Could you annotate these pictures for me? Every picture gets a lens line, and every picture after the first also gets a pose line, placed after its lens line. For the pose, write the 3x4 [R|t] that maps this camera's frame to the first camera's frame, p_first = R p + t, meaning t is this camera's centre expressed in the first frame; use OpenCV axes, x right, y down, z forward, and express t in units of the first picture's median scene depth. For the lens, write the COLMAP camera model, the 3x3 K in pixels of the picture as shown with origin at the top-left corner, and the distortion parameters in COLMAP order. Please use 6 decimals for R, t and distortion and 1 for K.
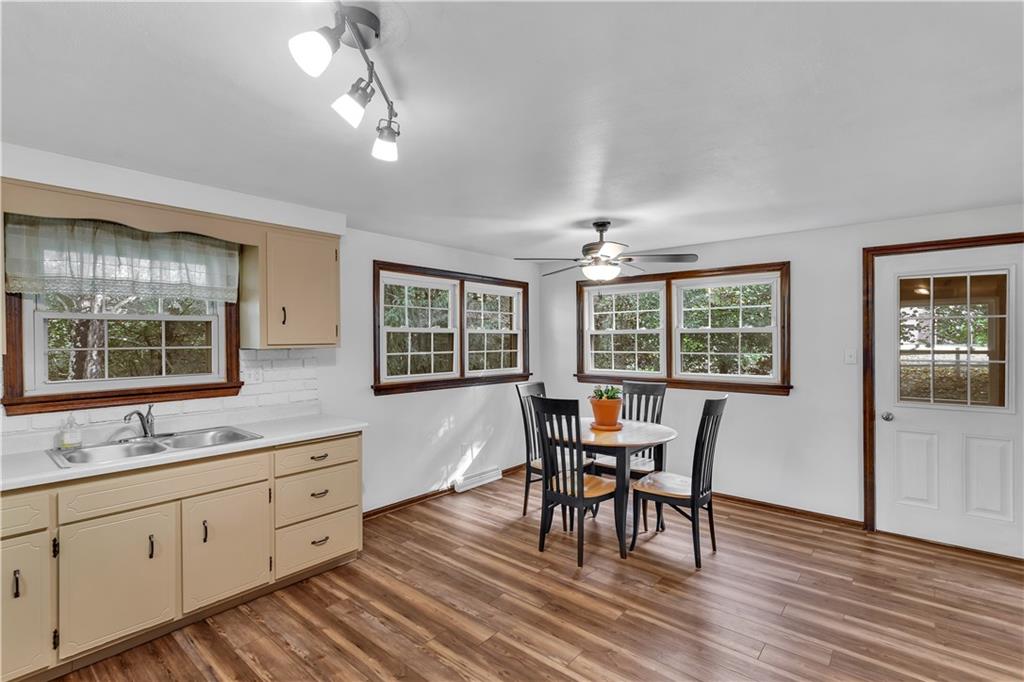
lens RADIAL K [[479.1, 0, 503.5], [0, 479.1, 343.6], [0, 0, 1]] dist [0.001914, 0.000683]
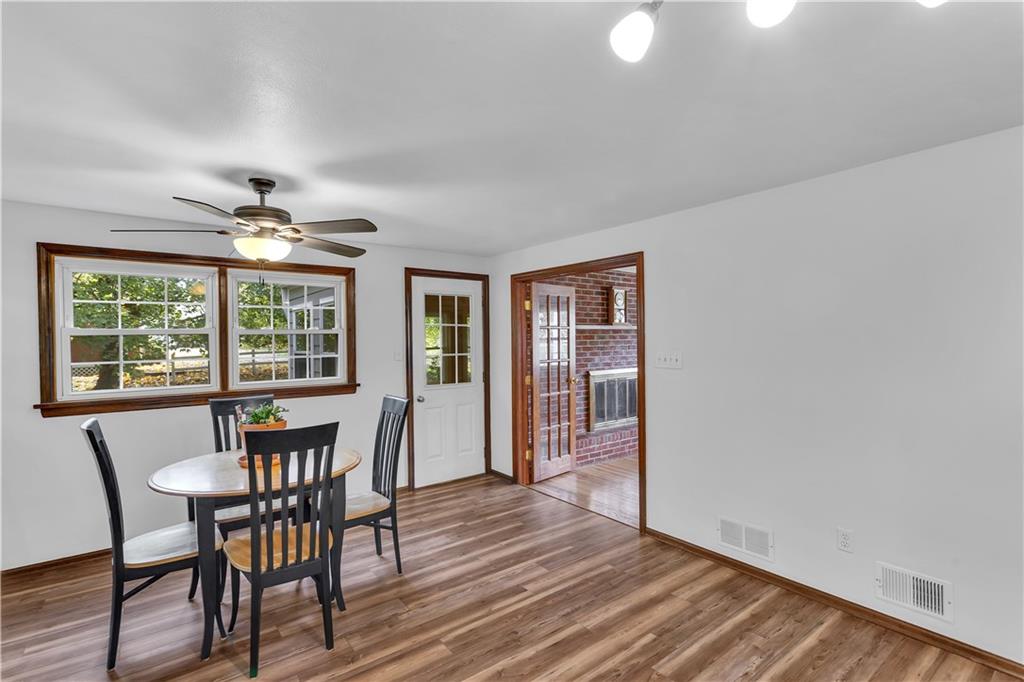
lens RADIAL K [[483.3, 0, 502.3], [0, 483.3, 339.6], [0, 0, 1]] dist [-0.000406, -0.000027]
pose [[0.214348, -0.004205, 0.976748, -0.488171], [0.018373, 0.999831, 0.000273, -0.006491], [-0.976584, 0.017887, 0.214389, 0.548439]]
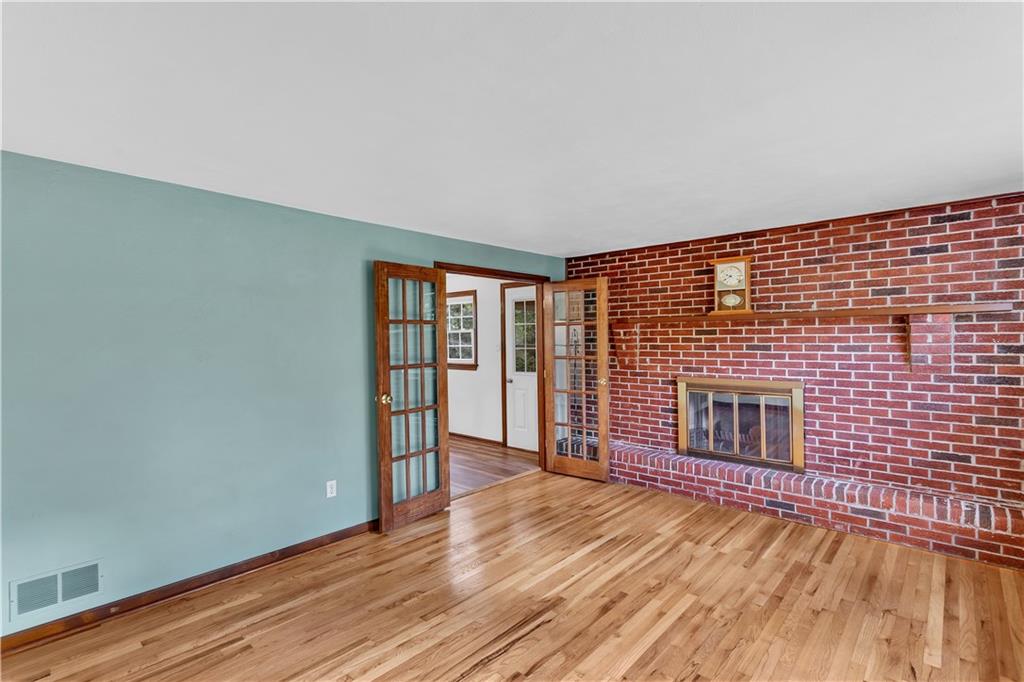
lens RADIAL K [[483.3, 0, 502.3], [0, 483.3, 339.6], [0, 0, 1]] dist [-0.000406, -0.000027]
pose [[0.999204, -0.008478, -0.038991, 0.930907], [0.008153, 0.999931, -0.008471, 0.019904], [0.039060, 0.008146, 0.999204, -0.837144]]
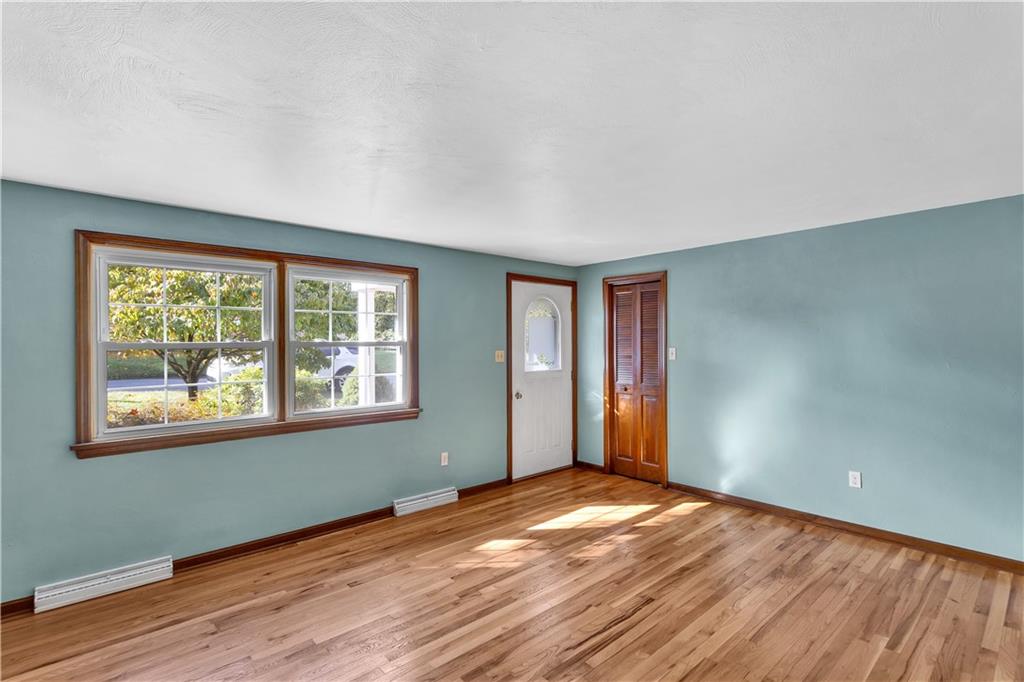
lens RADIAL K [[479.1, 0, 503.5], [0, 479.1, 343.6], [0, 0, 1]] dist [0.001914, 0.000683]
pose [[-0.989122, 0.007348, 0.146917, 0.958507], [0.008837, 0.999916, 0.009484, 0.003553], [-0.146835, 0.010679, -0.989103, 0.656050]]
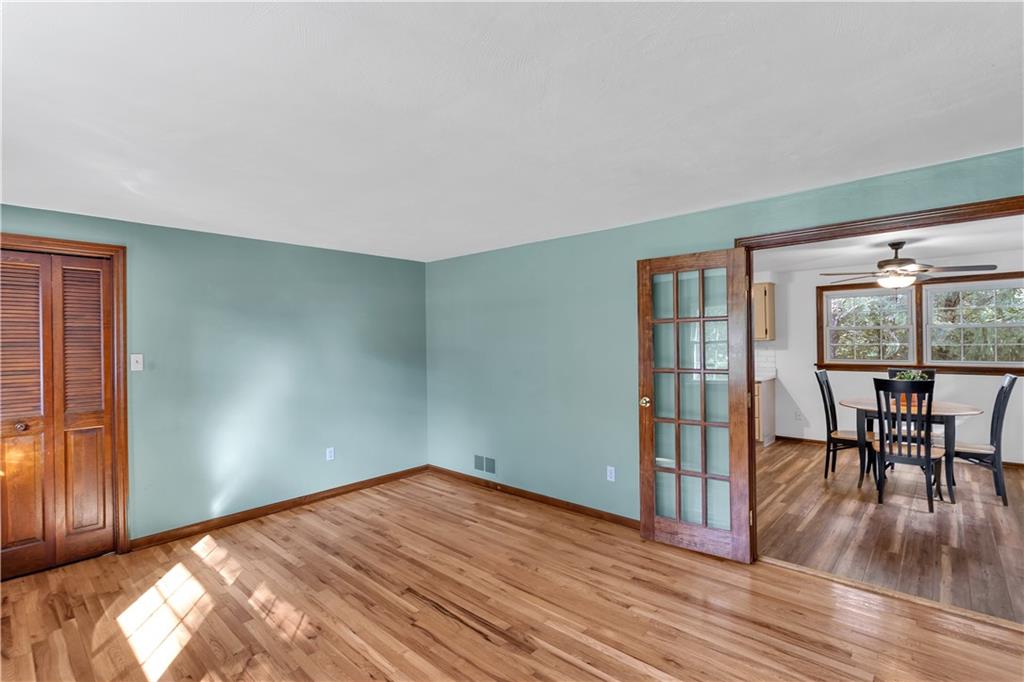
lens RADIAL K [[479.1, 0, 503.5], [0, 479.1, 343.6], [0, 0, 1]] dist [0.001914, 0.000683]
pose [[-0.034018, 0.004757, -0.999410, 1.702223], [0.003702, 0.999982, 0.004634, 0.008815], [0.999414, -0.003542, -0.034035, -0.006198]]
